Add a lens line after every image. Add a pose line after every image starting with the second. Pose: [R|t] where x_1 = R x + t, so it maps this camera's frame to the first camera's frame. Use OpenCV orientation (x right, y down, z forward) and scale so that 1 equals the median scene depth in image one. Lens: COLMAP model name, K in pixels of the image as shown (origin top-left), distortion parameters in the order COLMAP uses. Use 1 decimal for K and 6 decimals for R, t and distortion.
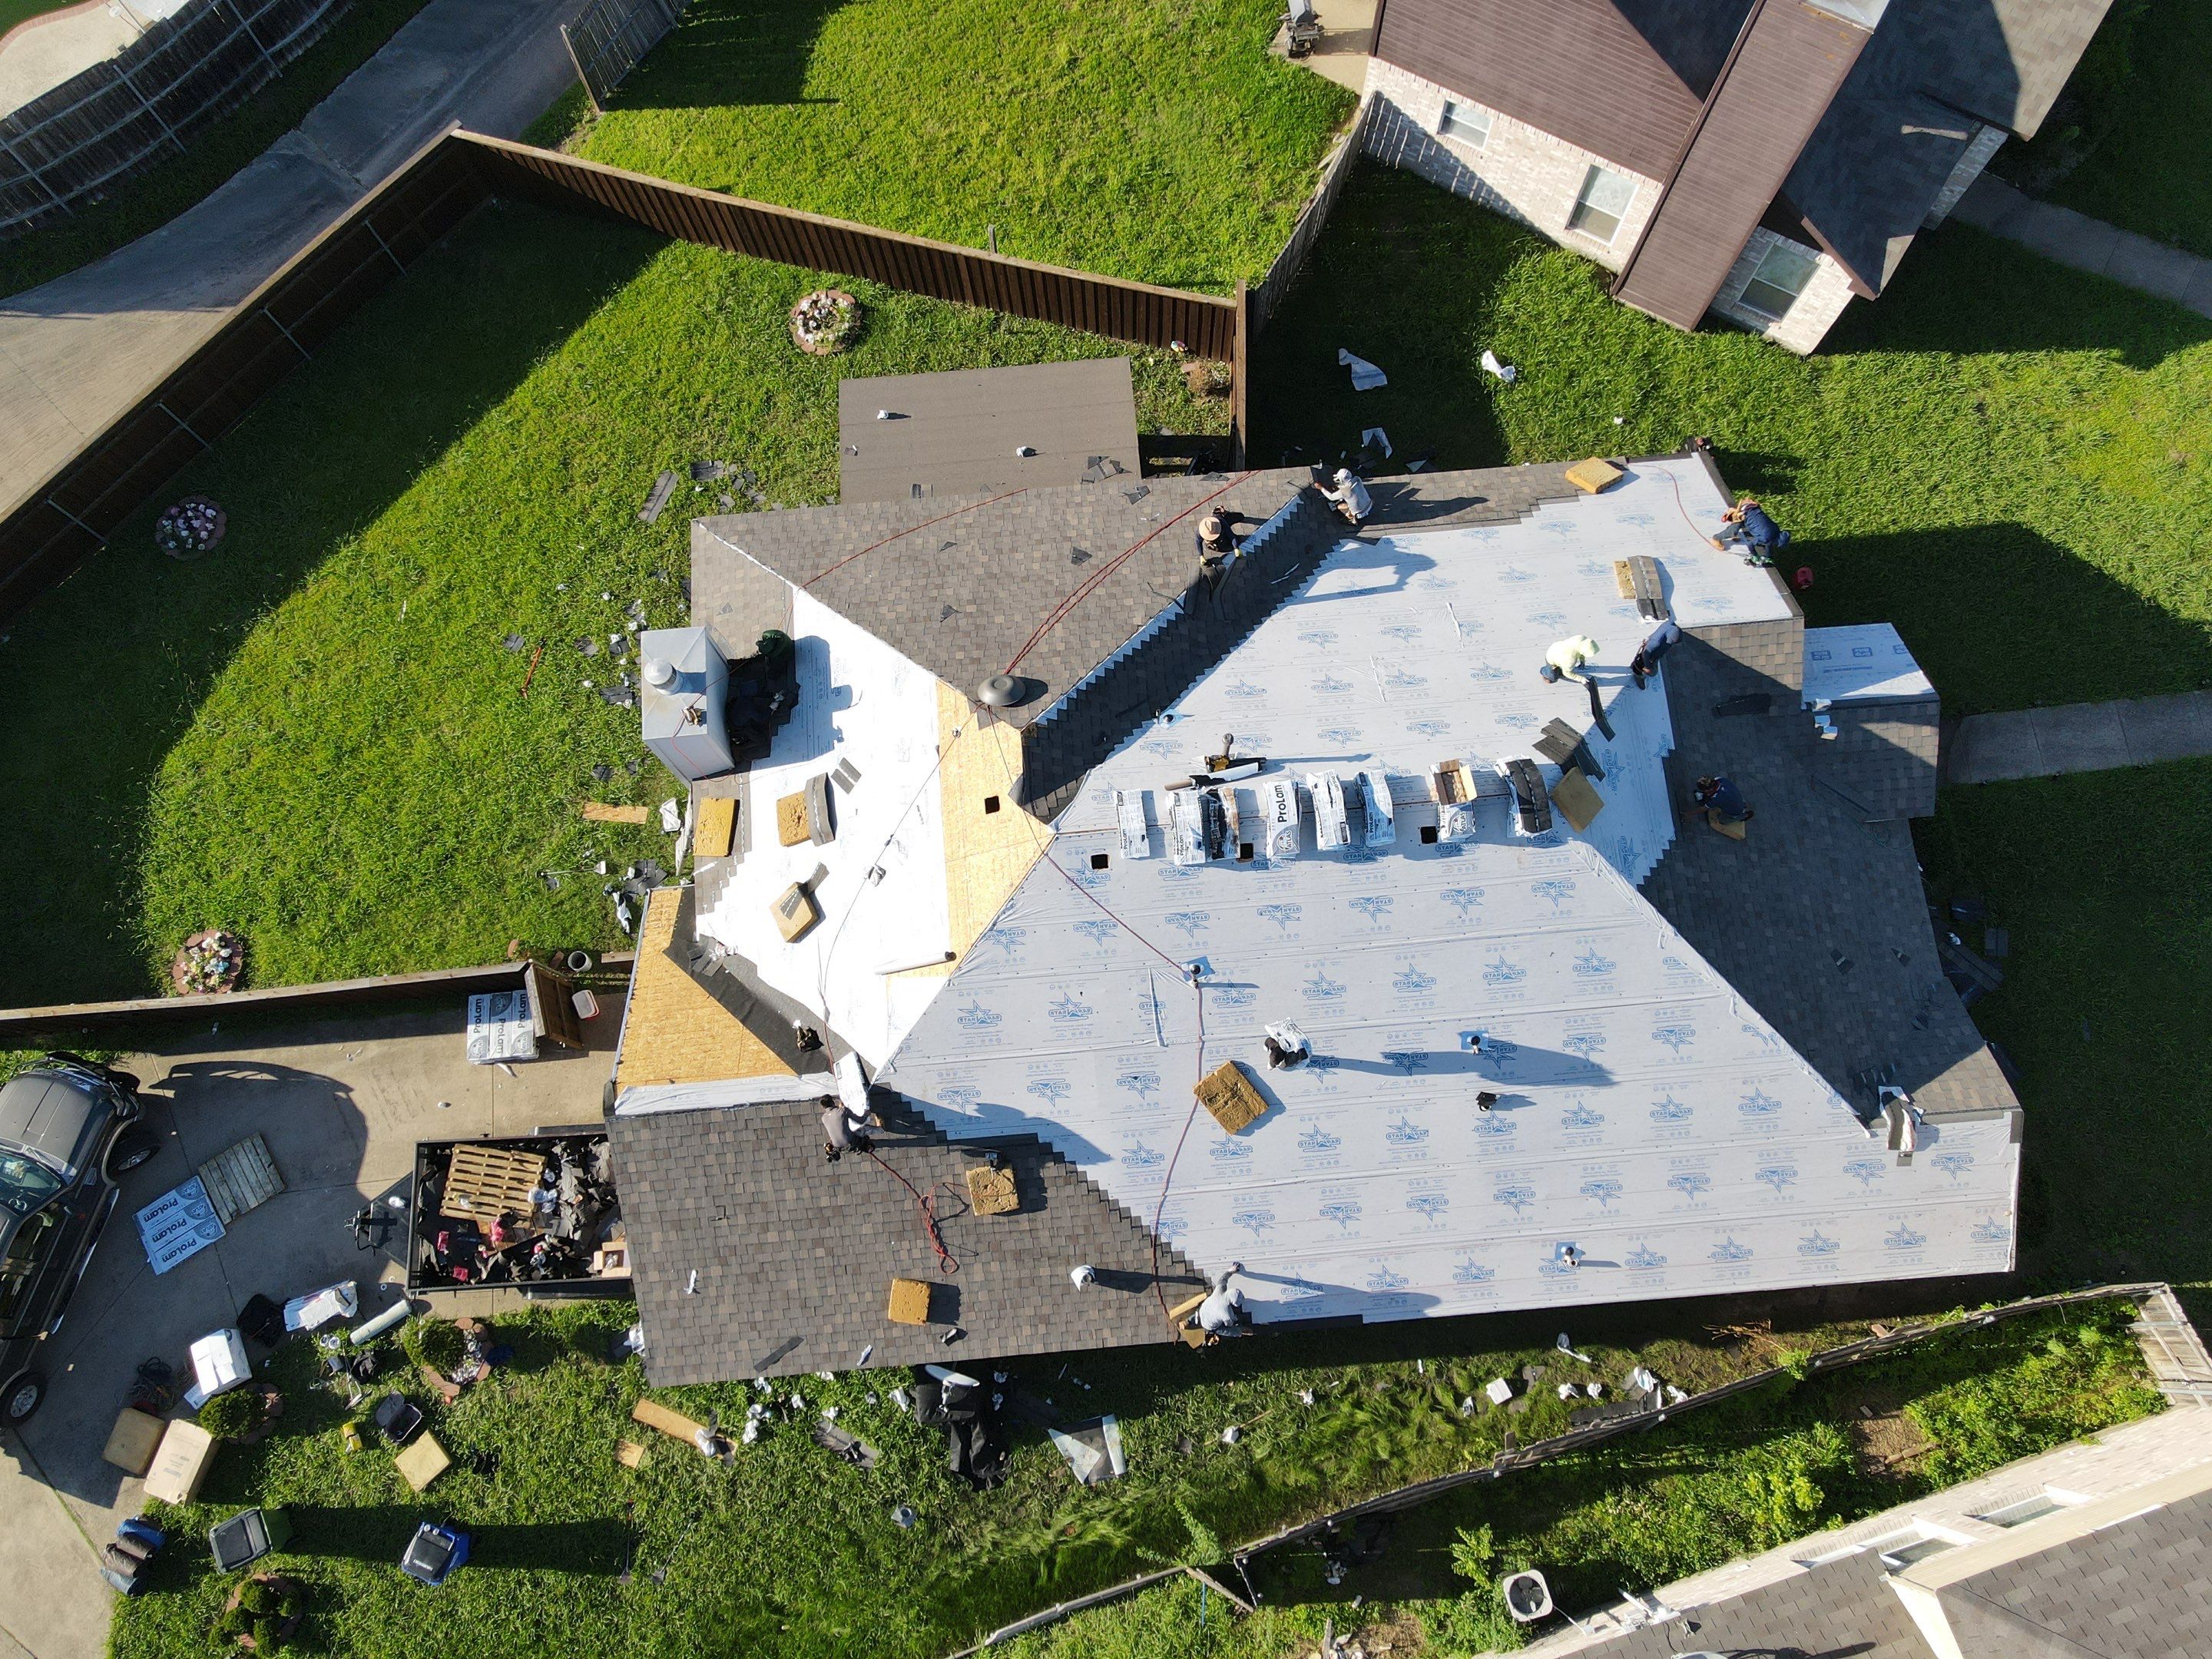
lens RADIAL K [[1641.3, 0, 1106.0], [0, 1641.3, 829.5], [0, 0, 1]] dist [0.006901, -0.020579]
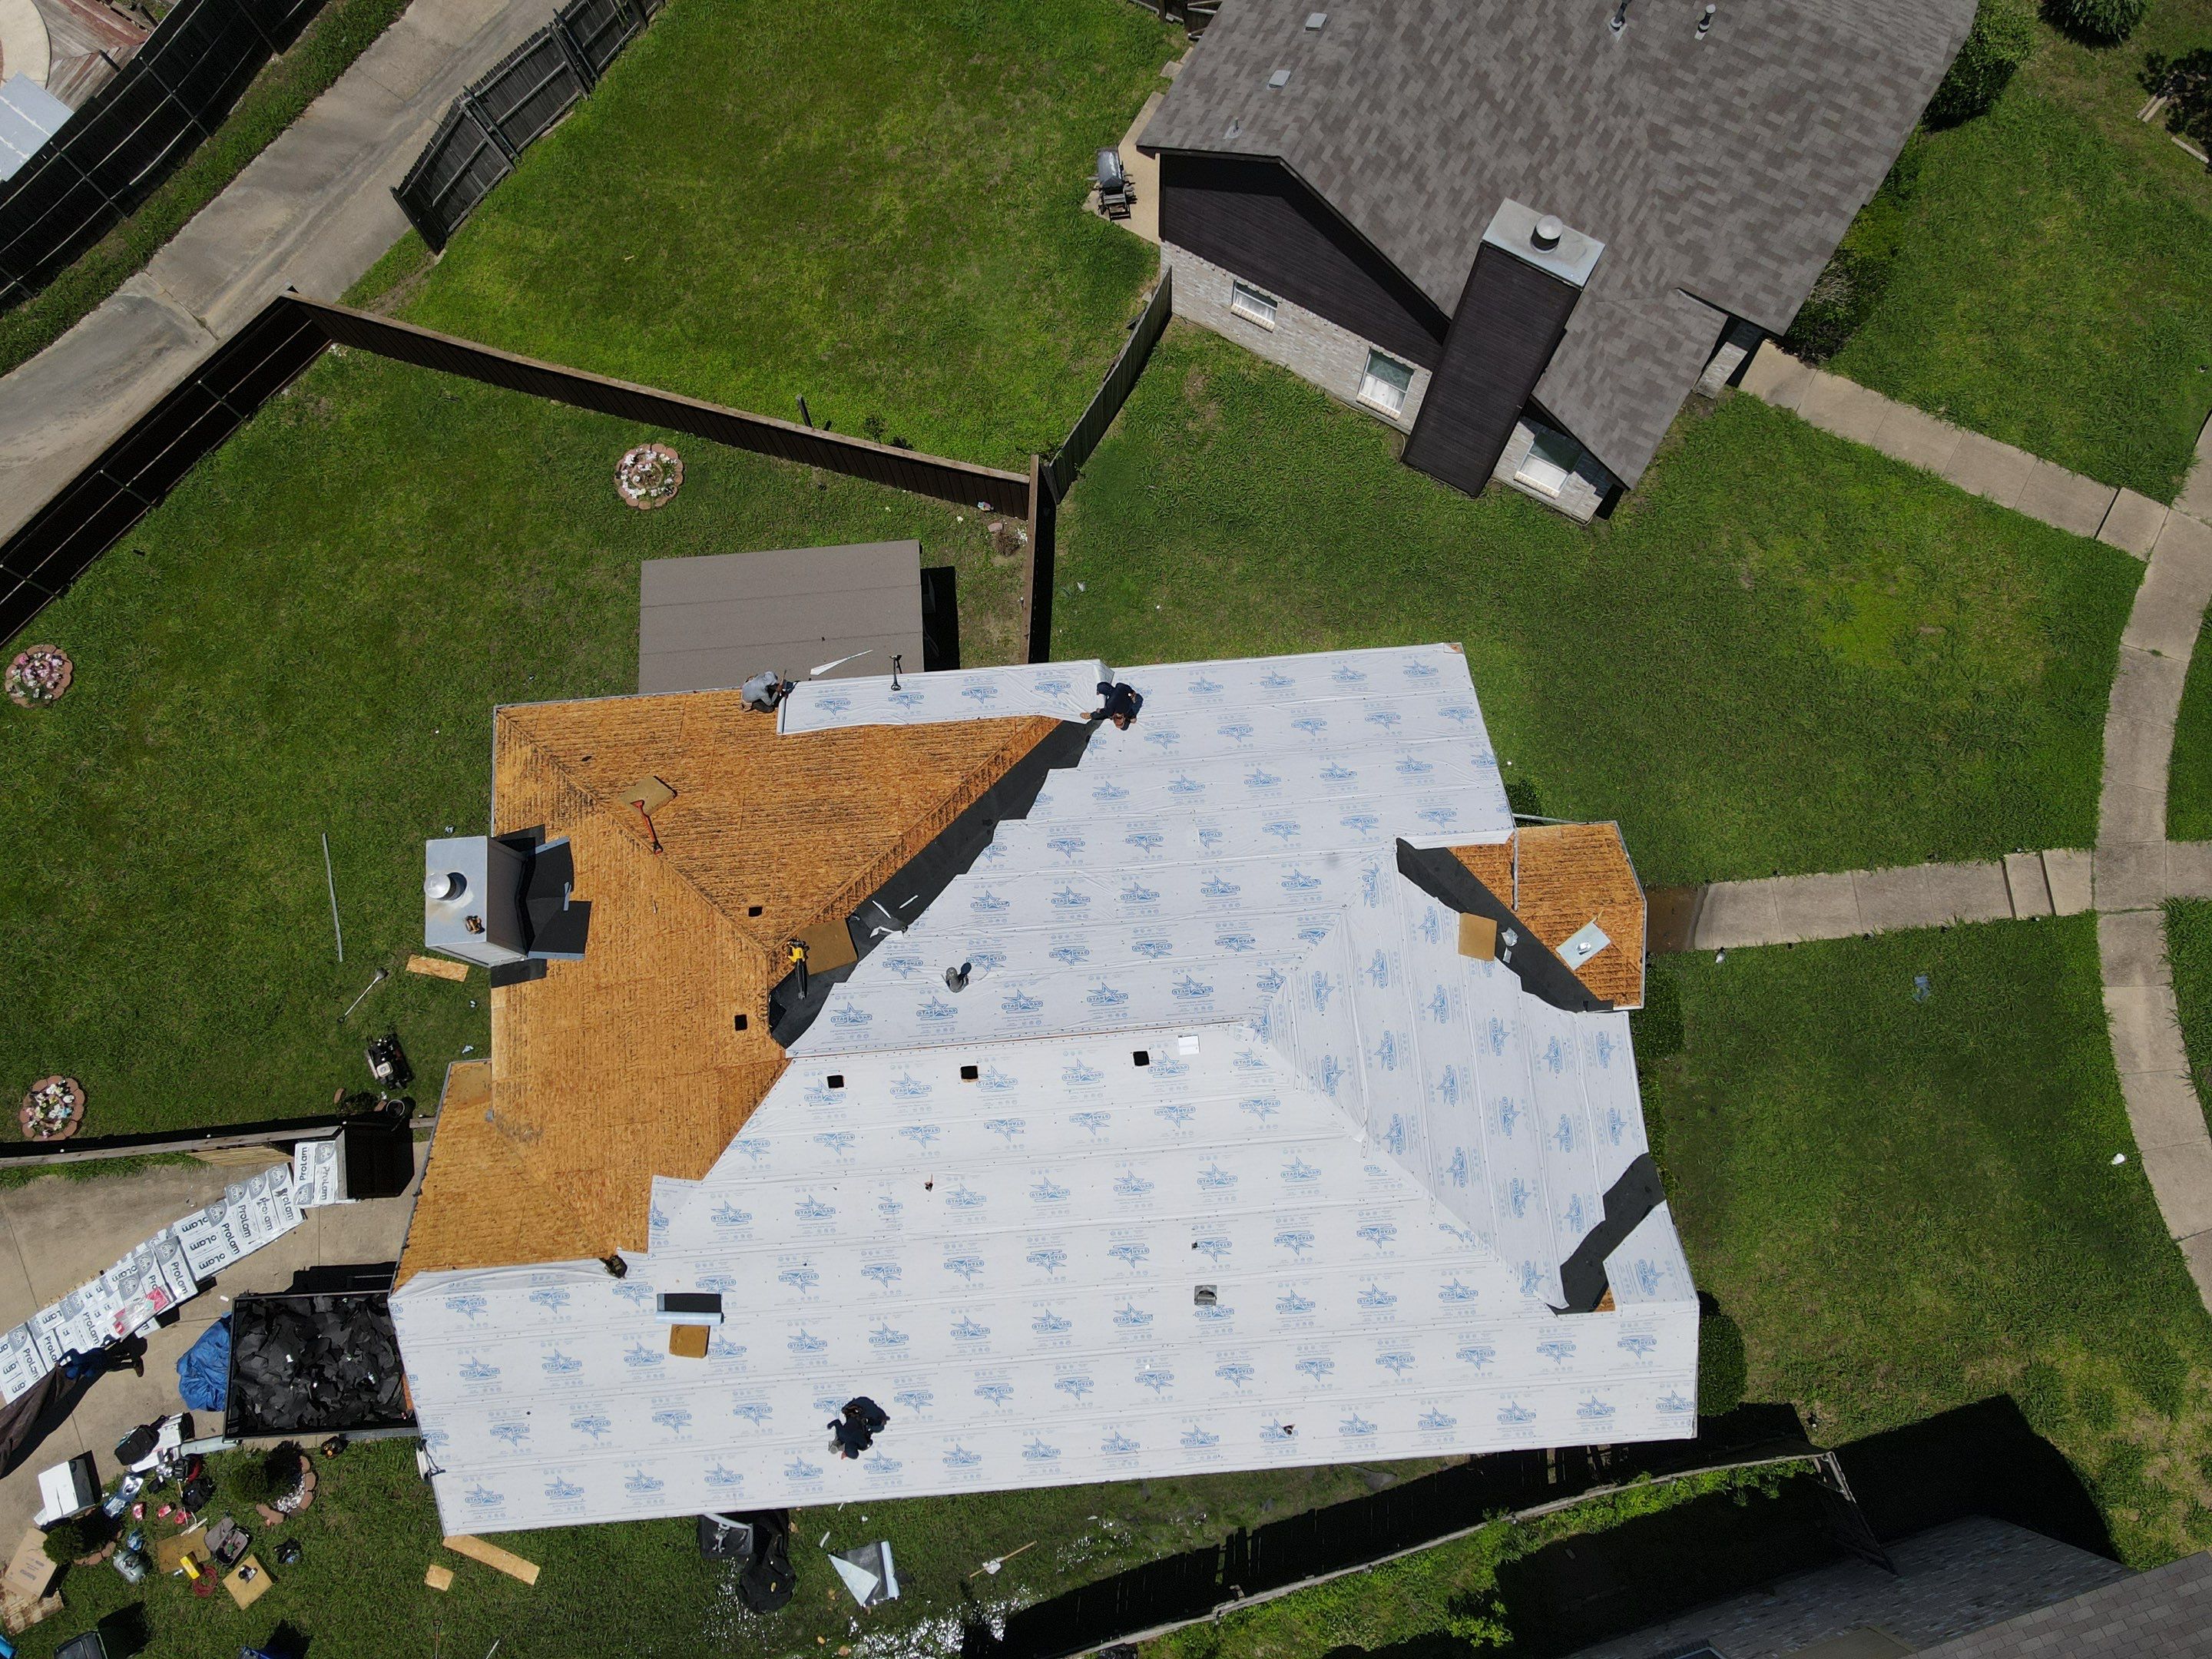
lens RADIAL K [[1648.0, 0, 1102.6], [0, 1648.0, 826.0], [0, 0, 1]] dist [-0.004009, -0.010025]
pose [[0.999977, 0.005584, 0.003870, 0.134065], [-0.005746, 0.999049, 0.043214, -0.157655], [-0.003625, -0.043235, 0.999058, -0.059750]]
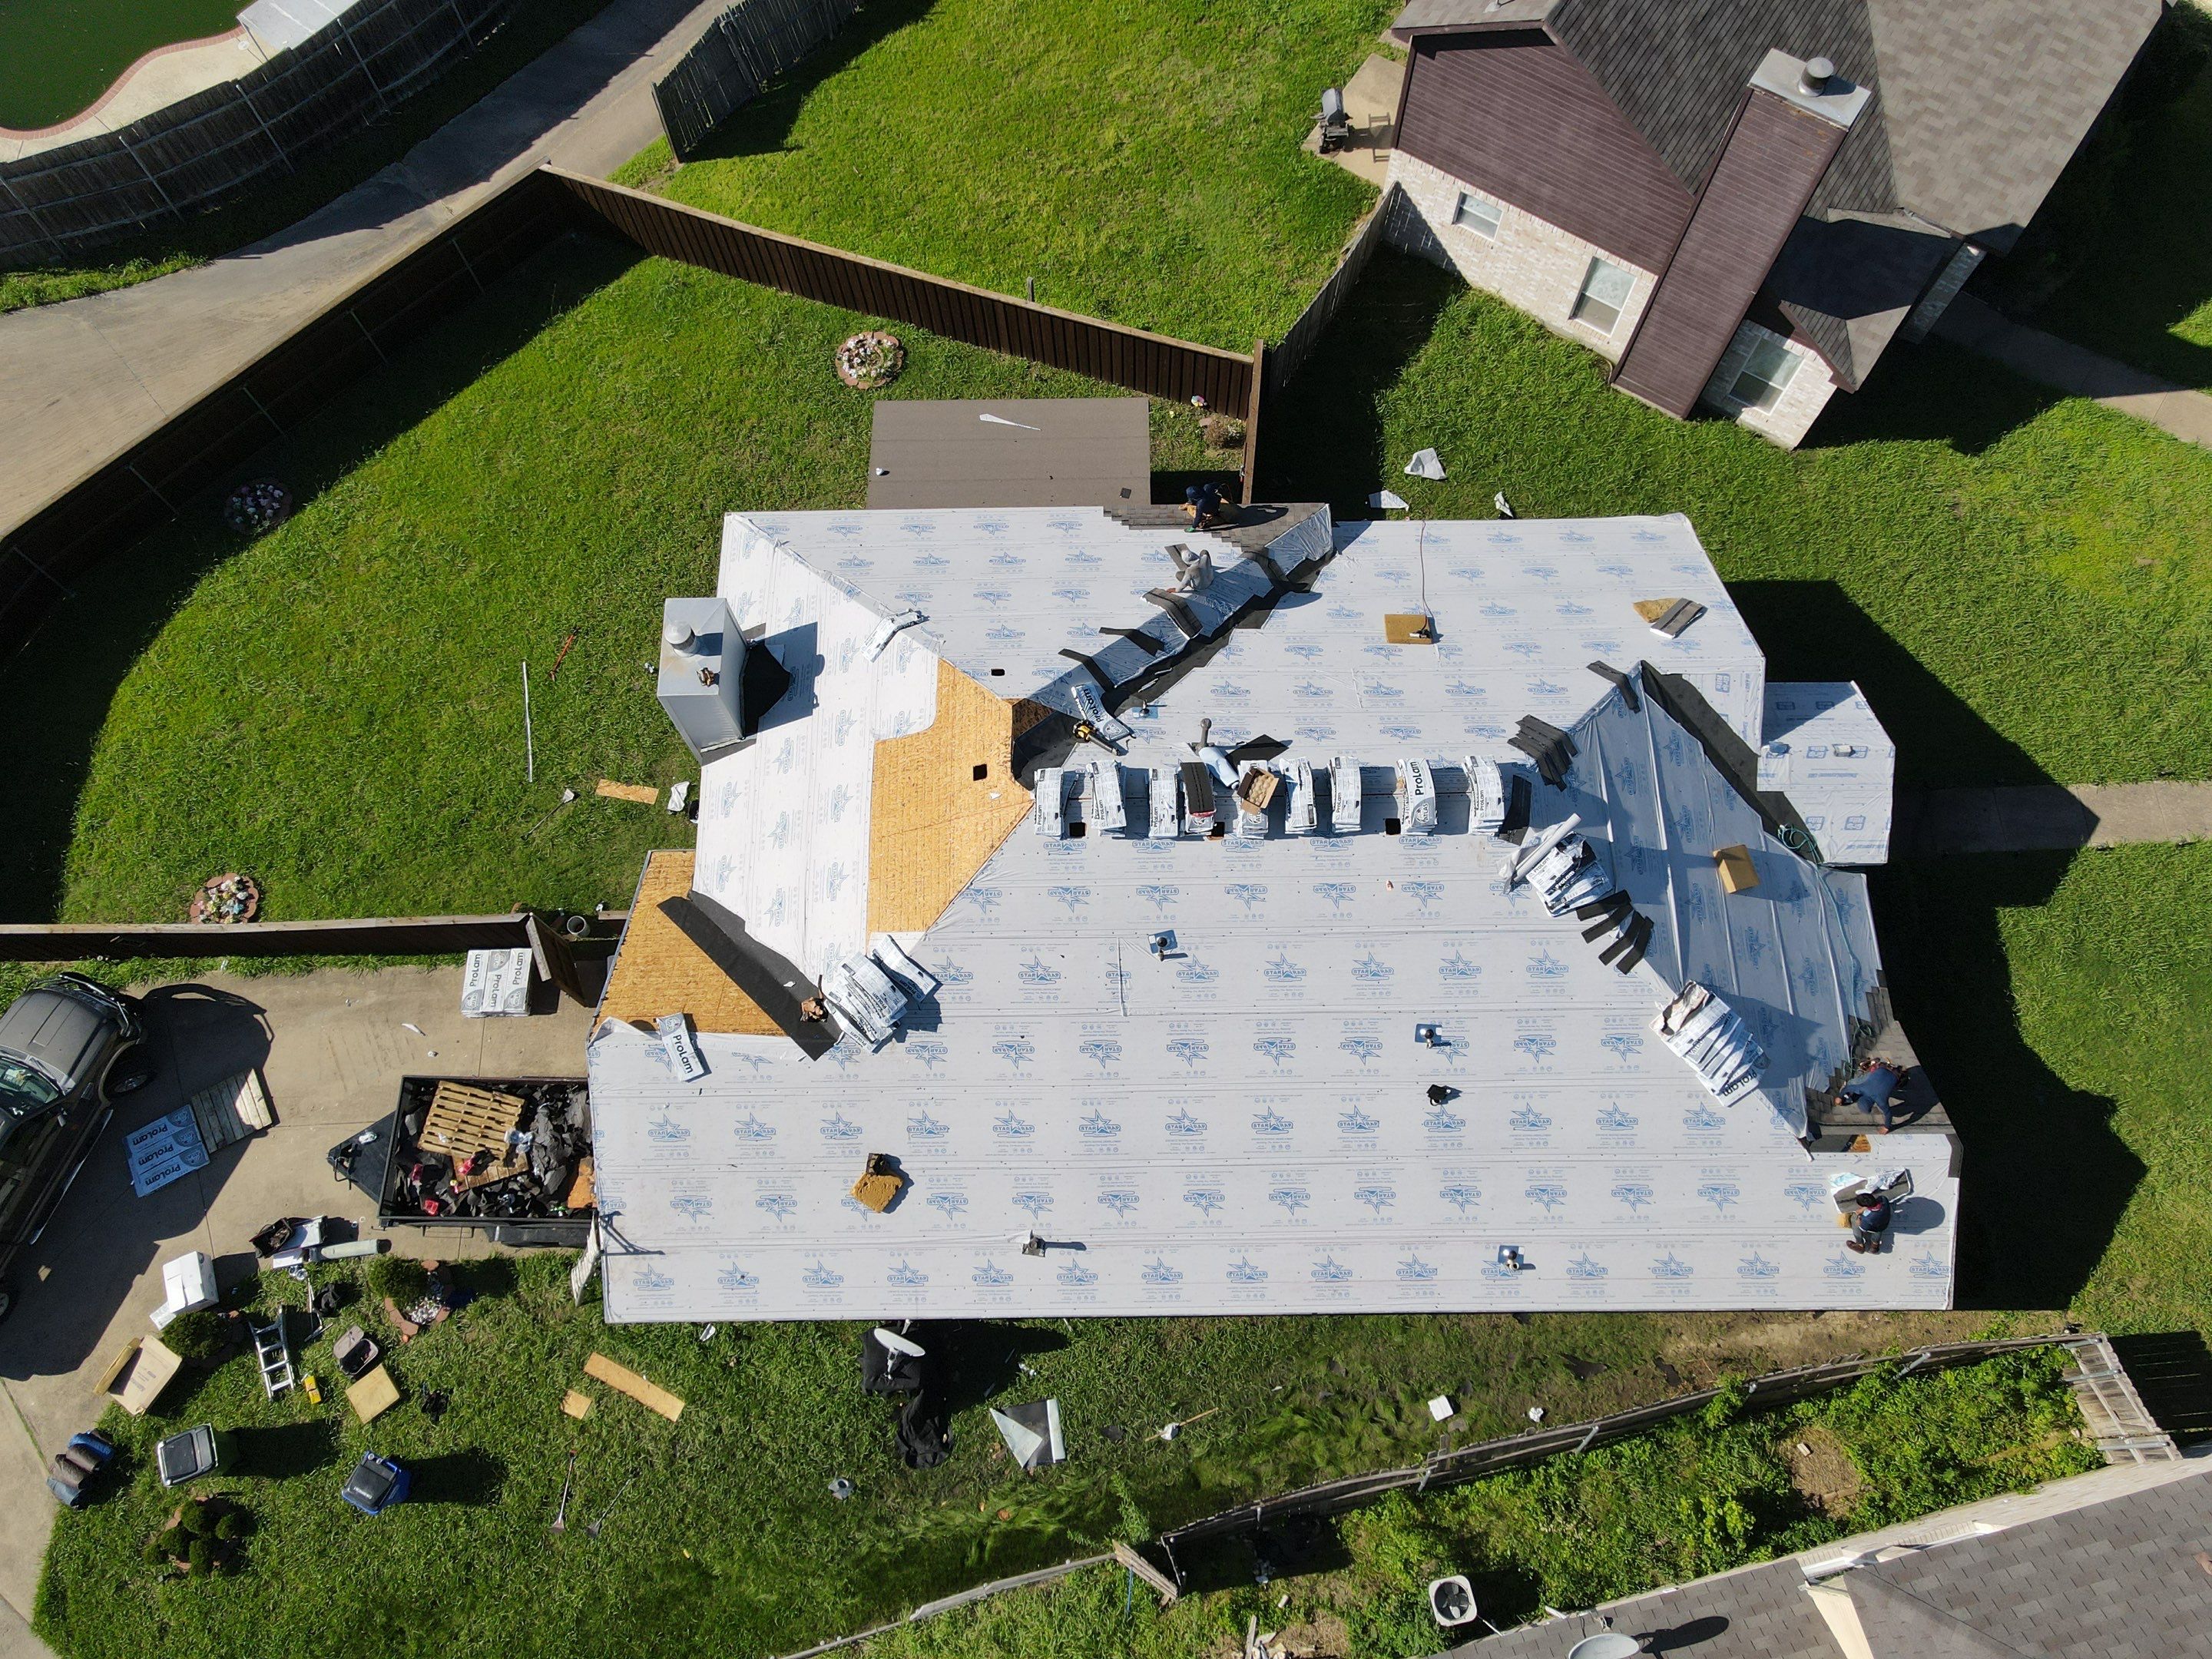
lens RADIAL K [[1648.0, 0, 1102.6], [0, 1648.0, 826.0], [0, 0, 1]] dist [-0.004009, -0.010025]
pose [[0.997254, 0.071511, -0.019254, 0.026085], [-0.073011, 0.992907, -0.093839, 0.093052], [0.012406, 0.094987, 0.995401, -0.037545]]
